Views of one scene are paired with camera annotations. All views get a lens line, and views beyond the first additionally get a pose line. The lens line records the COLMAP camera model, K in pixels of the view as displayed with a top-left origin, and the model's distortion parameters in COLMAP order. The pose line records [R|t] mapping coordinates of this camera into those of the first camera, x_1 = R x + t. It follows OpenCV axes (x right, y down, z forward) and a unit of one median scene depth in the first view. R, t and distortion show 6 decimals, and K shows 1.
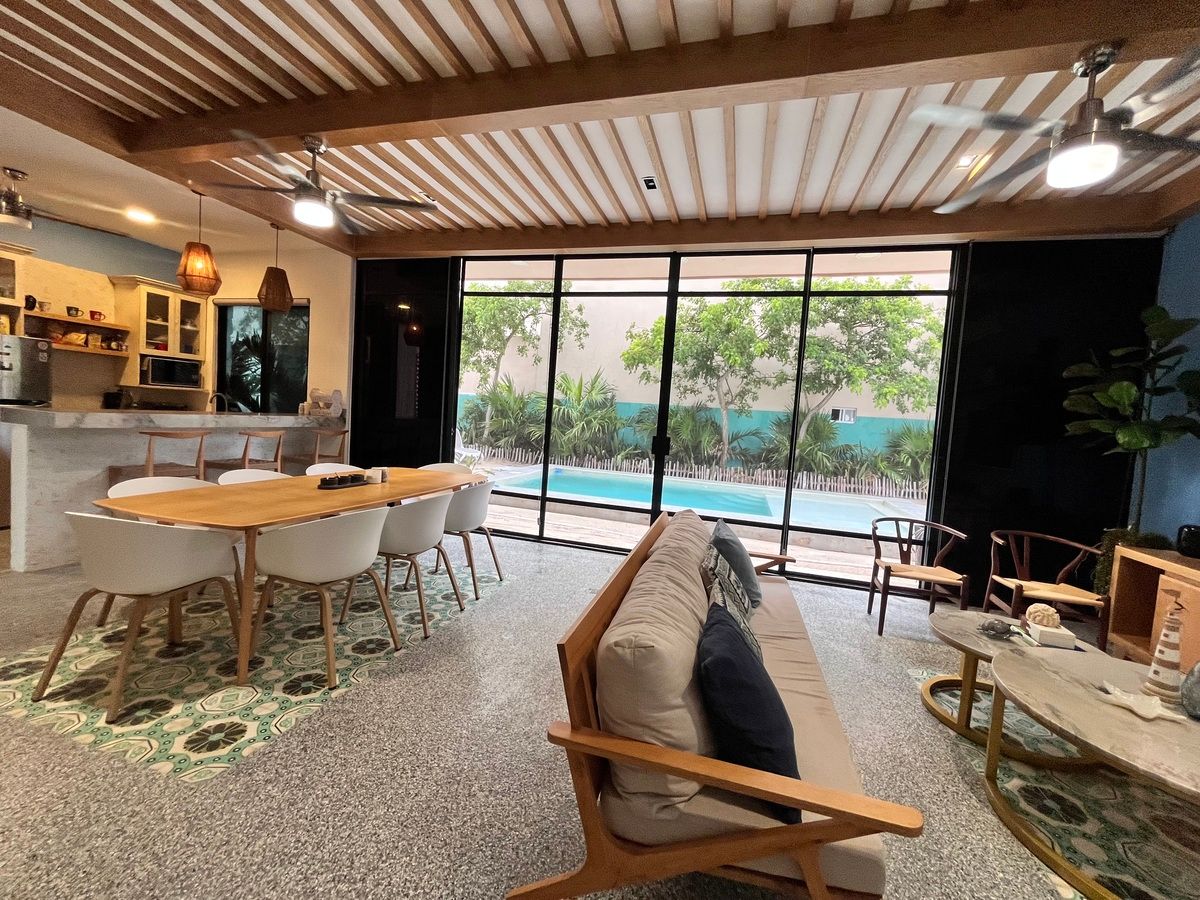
lens RADIAL K [[491.2, 0, 600.3], [0, 491.2, 450.9], [0, 0, 1]] dist [-0.001555, -0.000412]
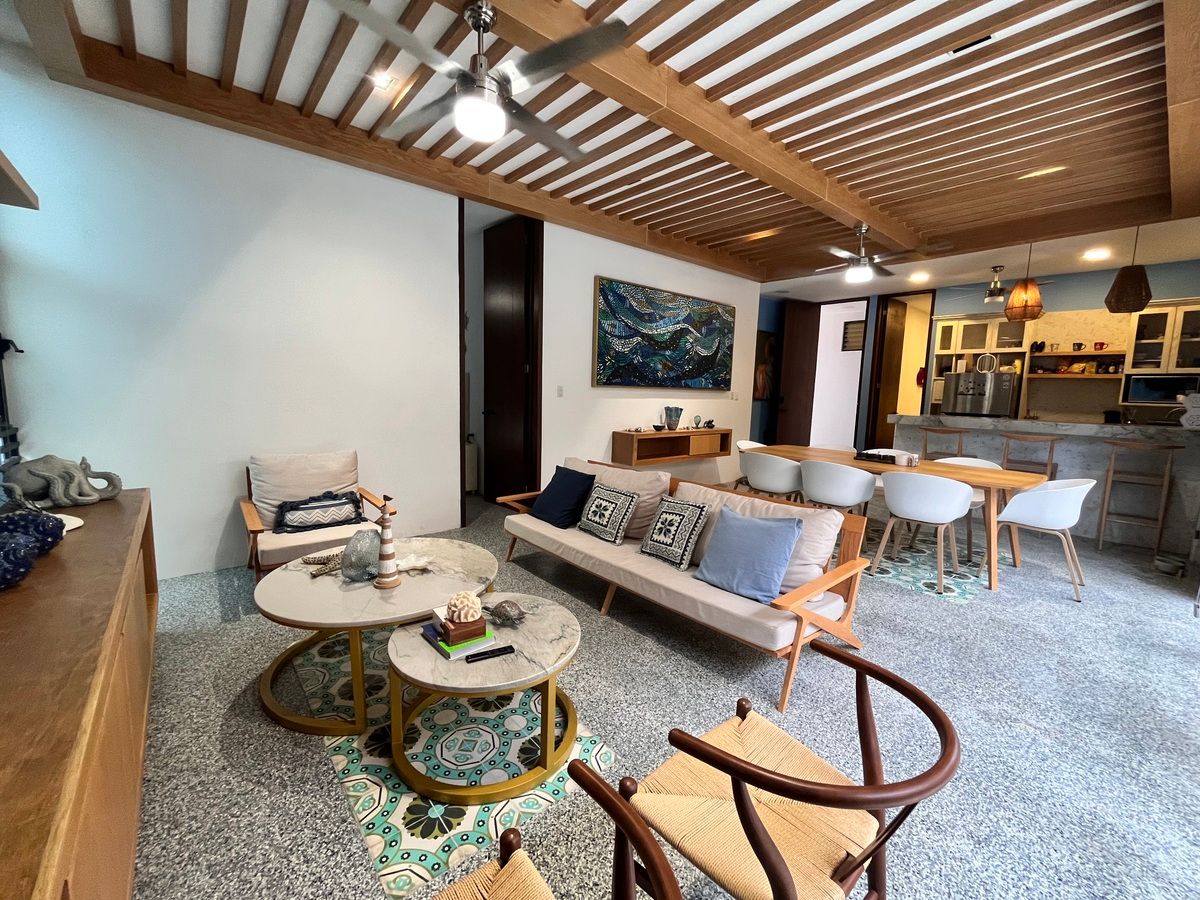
lens RADIAL K [[491.2, 0, 601.4], [0, 491.2, 451.0], [0, 0, 1]] dist [-0.001555, -0.000412]
pose [[-0.546991, 0.023339, -0.836813, 0.650246], [-0.123799, 0.986365, 0.108433, -0.005694], [0.827934, 0.162908, -0.536644, 0.705889]]
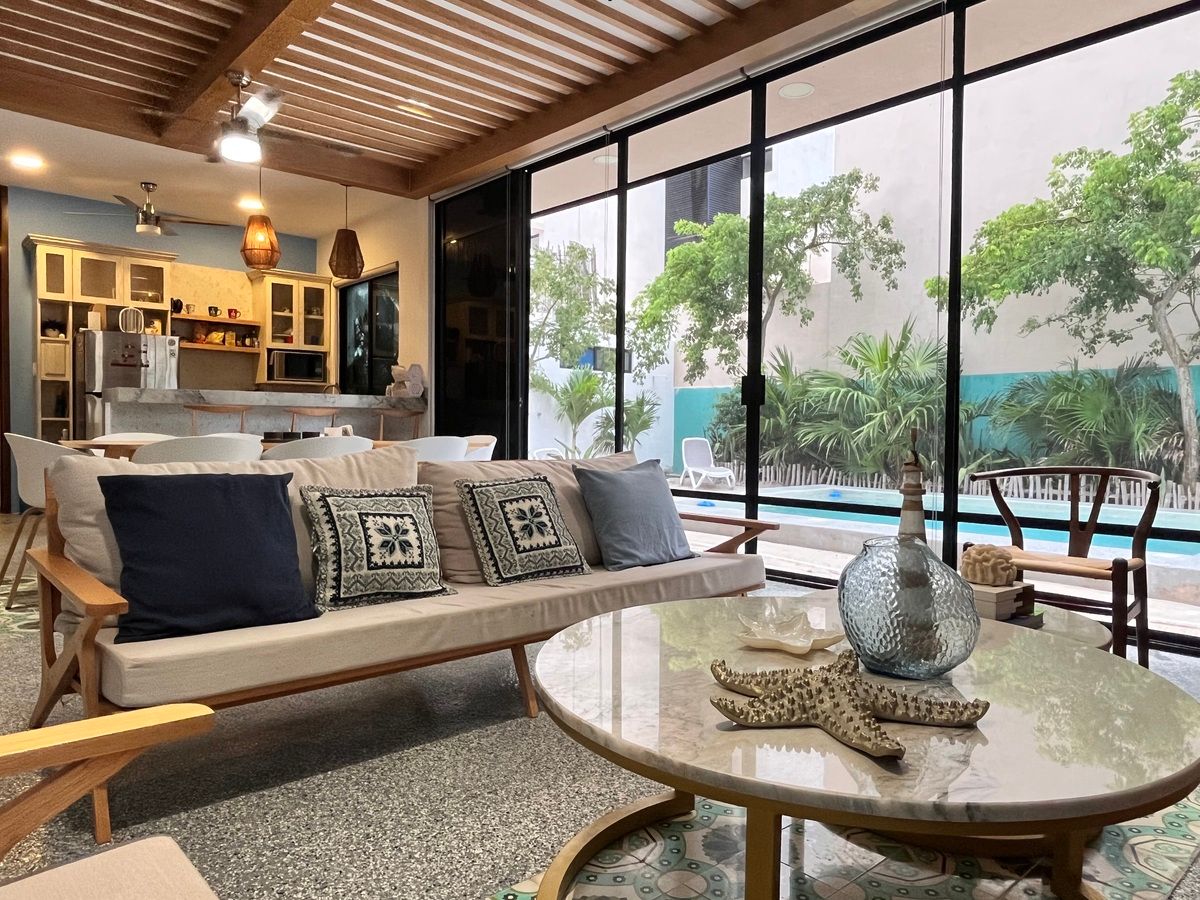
lens RADIAL K [[801.2, 0, 602.0], [0, 801.2, 453.5], [0, 0, 1]] dist [-0.000961, -0.005050]
pose [[0.845541, -0.044342, -0.532066, 0.462783], [0.011552, 0.997831, -0.064801, 0.123250], [0.533786, 0.048645, 0.844219, 0.050003]]
